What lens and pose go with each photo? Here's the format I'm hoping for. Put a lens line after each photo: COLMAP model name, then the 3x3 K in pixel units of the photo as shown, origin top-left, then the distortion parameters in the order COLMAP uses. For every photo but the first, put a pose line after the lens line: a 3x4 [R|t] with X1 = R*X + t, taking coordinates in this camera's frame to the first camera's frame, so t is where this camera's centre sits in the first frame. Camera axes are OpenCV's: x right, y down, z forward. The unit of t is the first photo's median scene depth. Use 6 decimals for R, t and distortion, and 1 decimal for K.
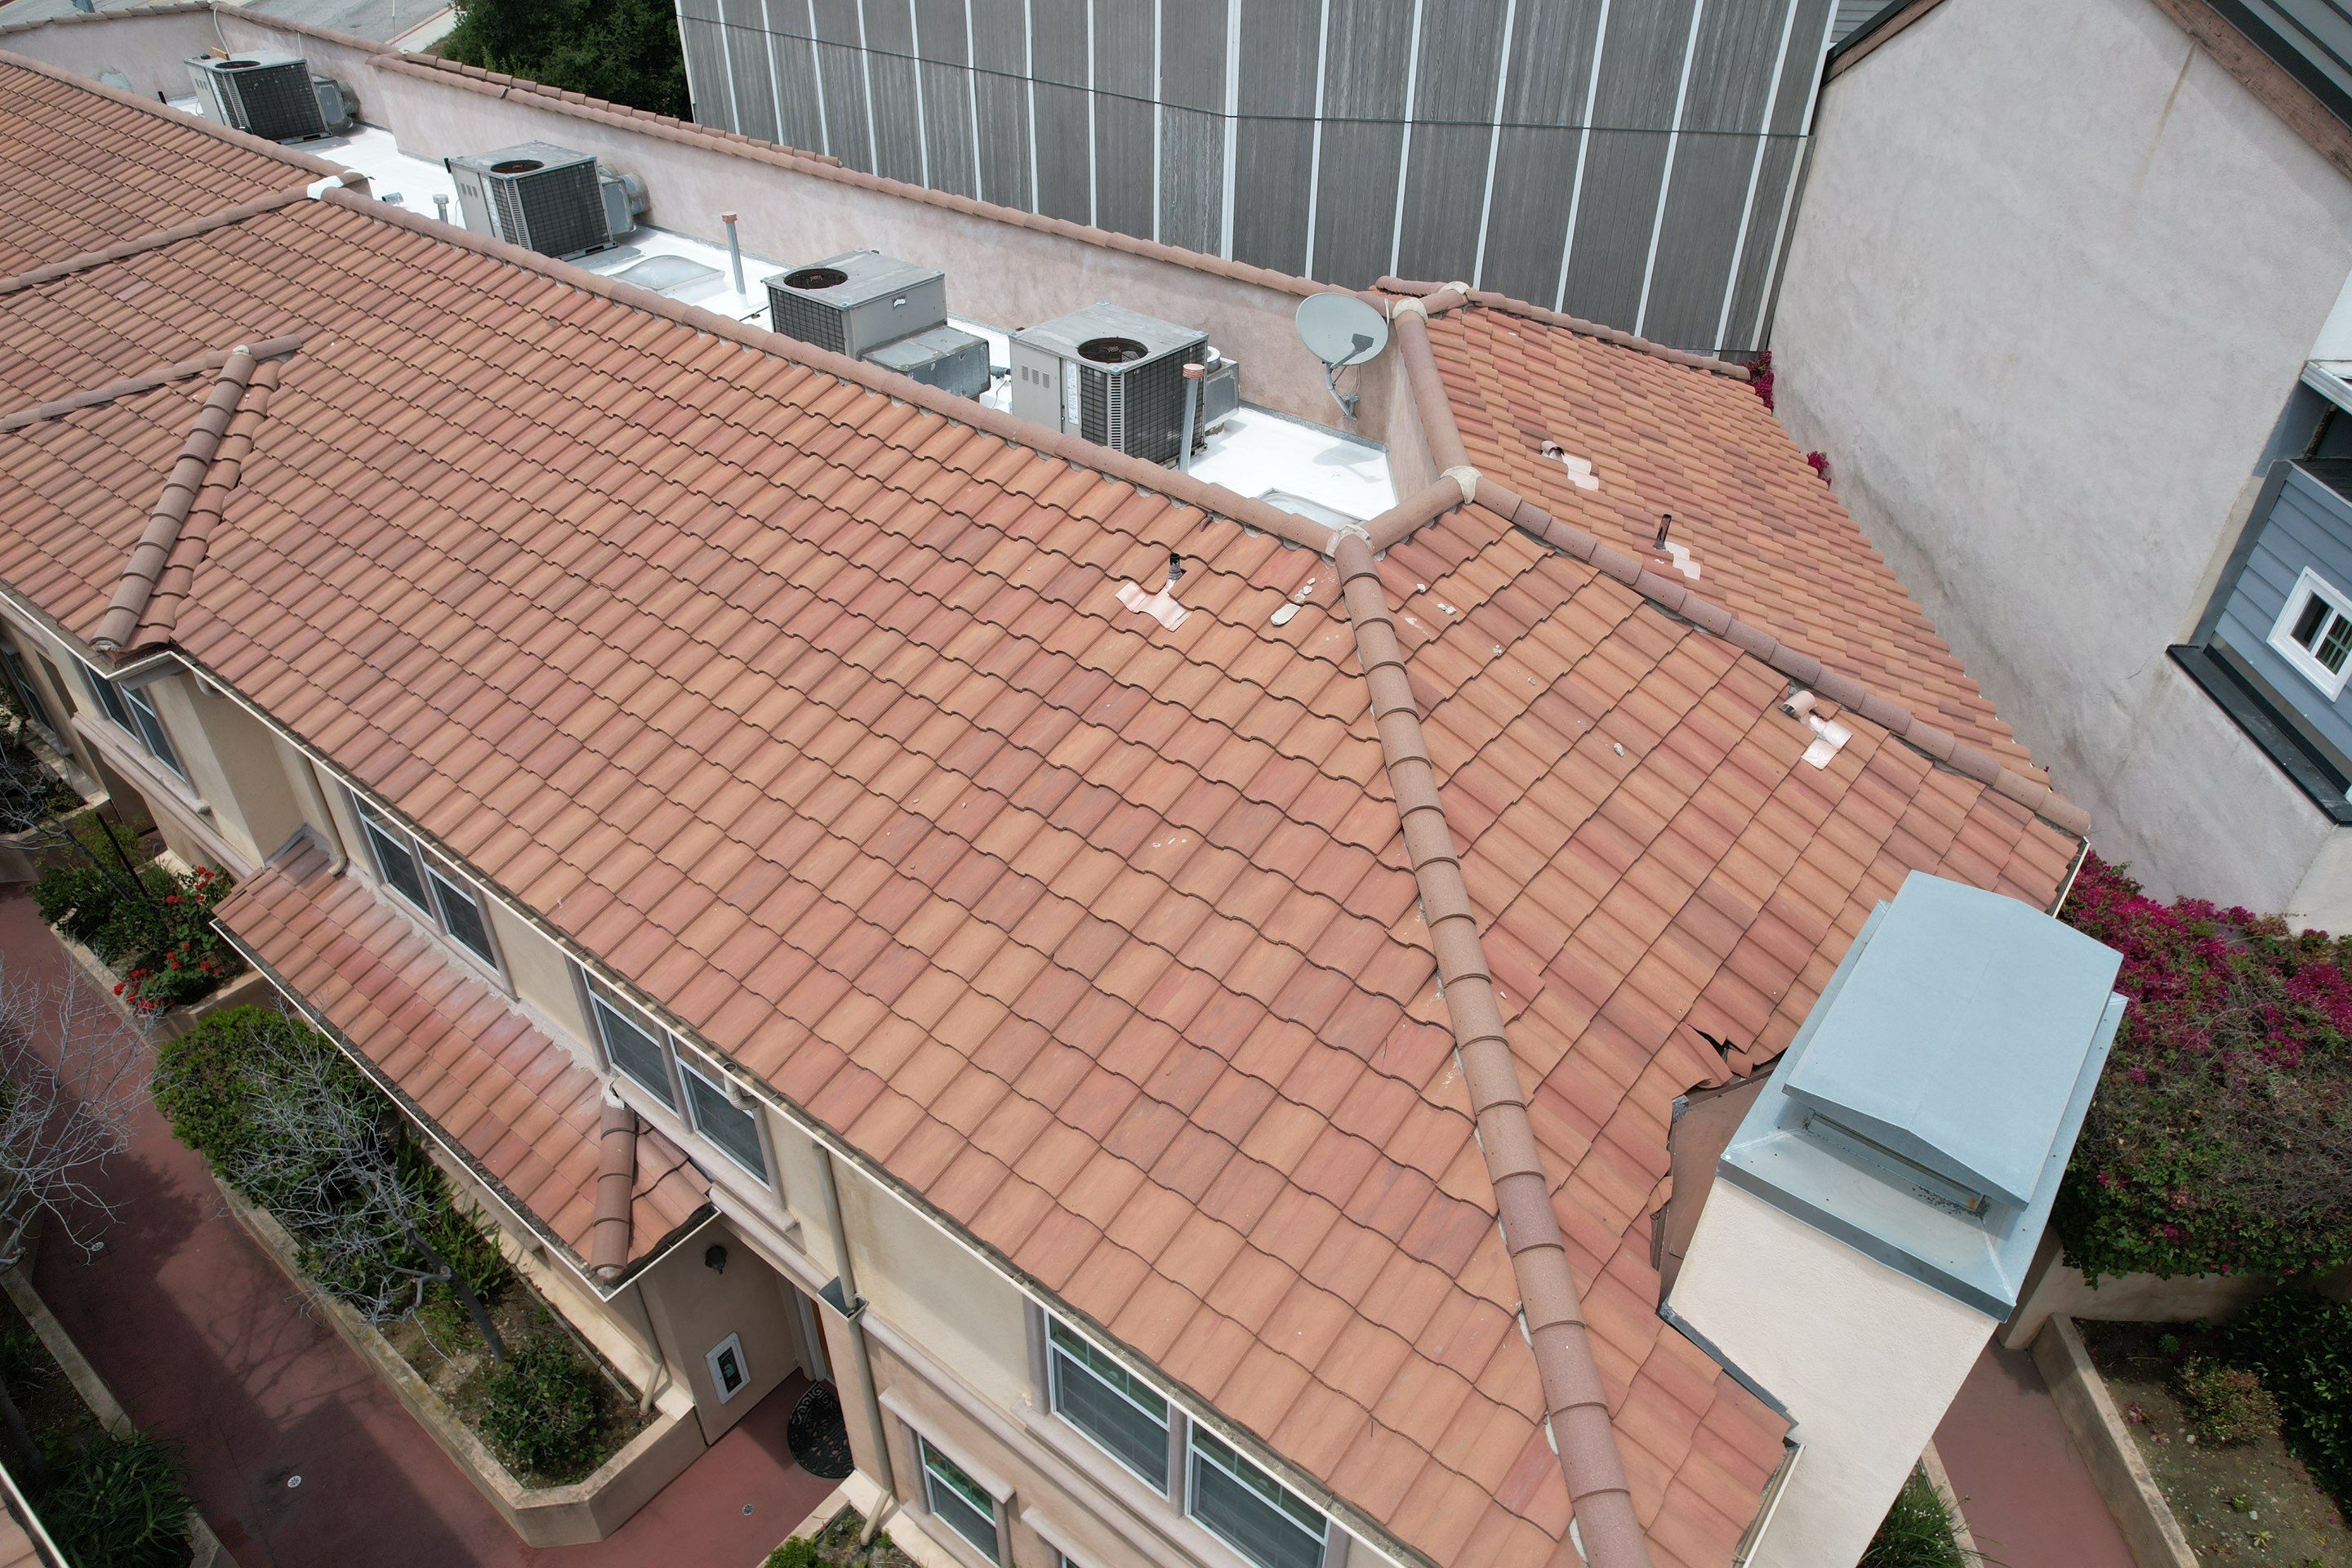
lens RADIAL K [[1502.8, 0, 1181.9], [0, 1502.8, 781.1], [0, 0, 1]] dist [-0.072867, 0.064334]
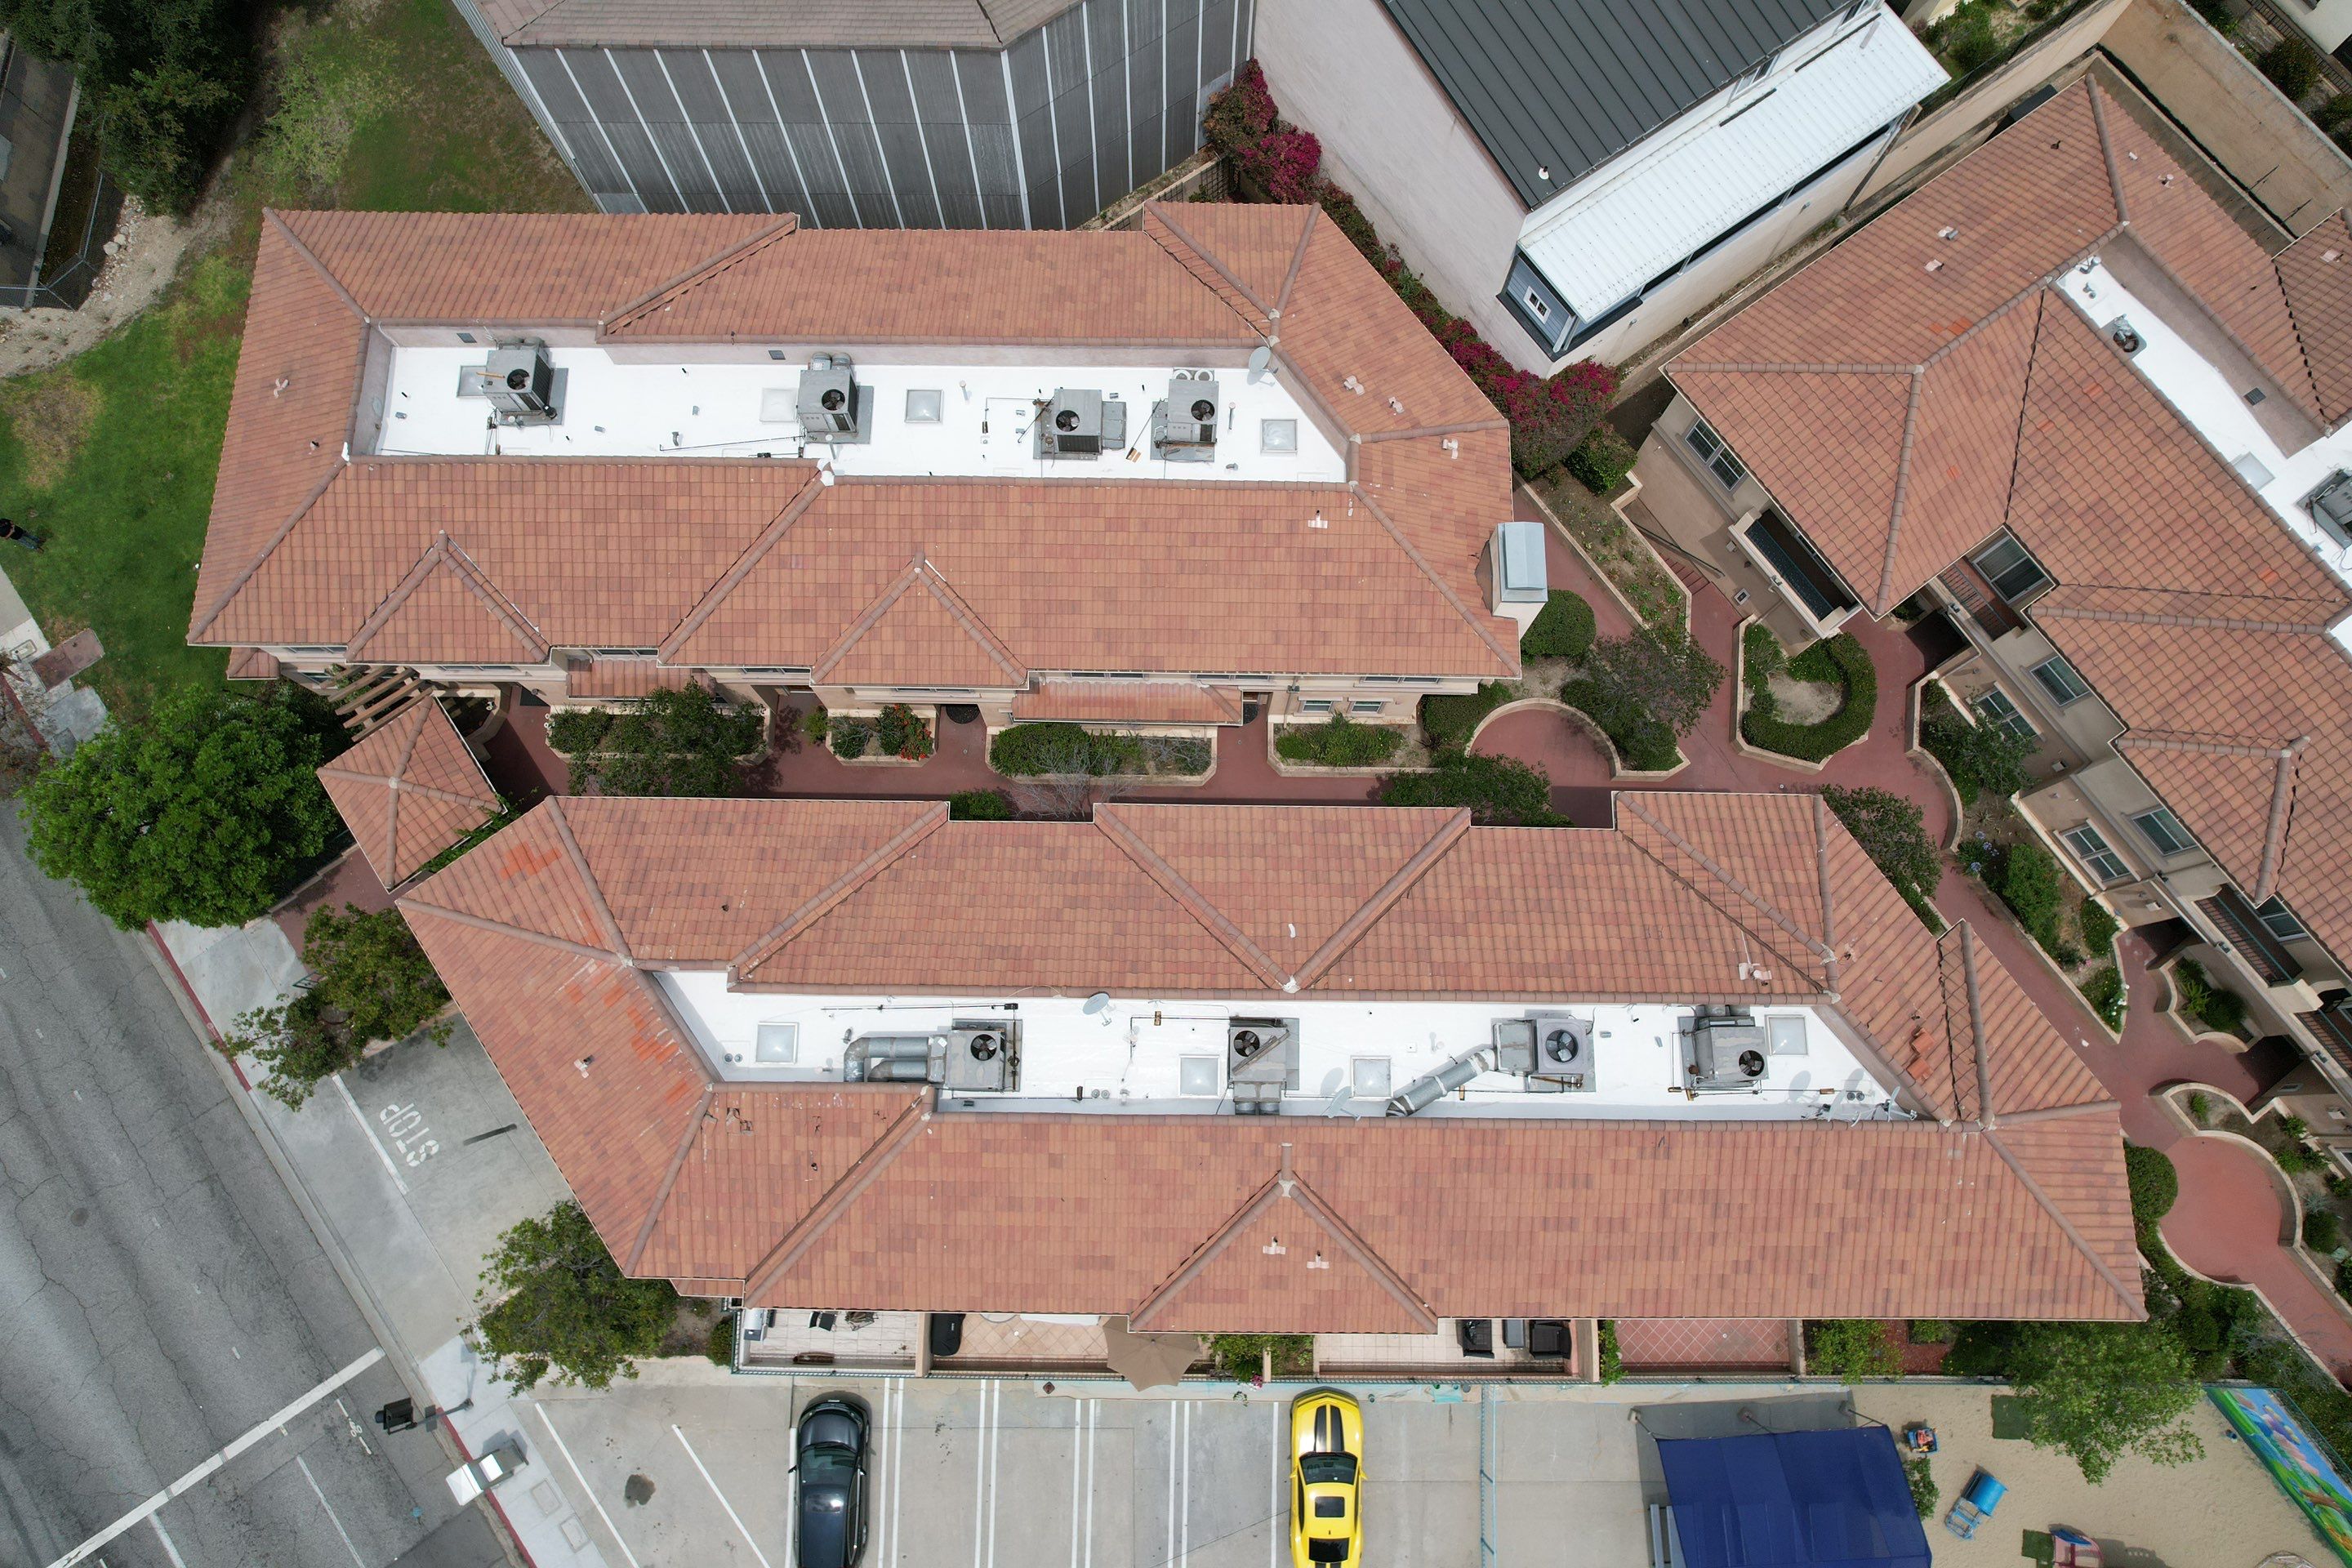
lens RADIAL K [[1510.8, 0, 1183.3], [0, 1510.8, 784.0], [0, 0, 1]] dist [-0.094850, 0.092256]
pose [[0.791410, -0.595006, 0.140140, -0.896913], [0.361498, 0.640423, 0.677627, -1.768566], [-0.492940, -0.485620, 0.721930, -1.433820]]
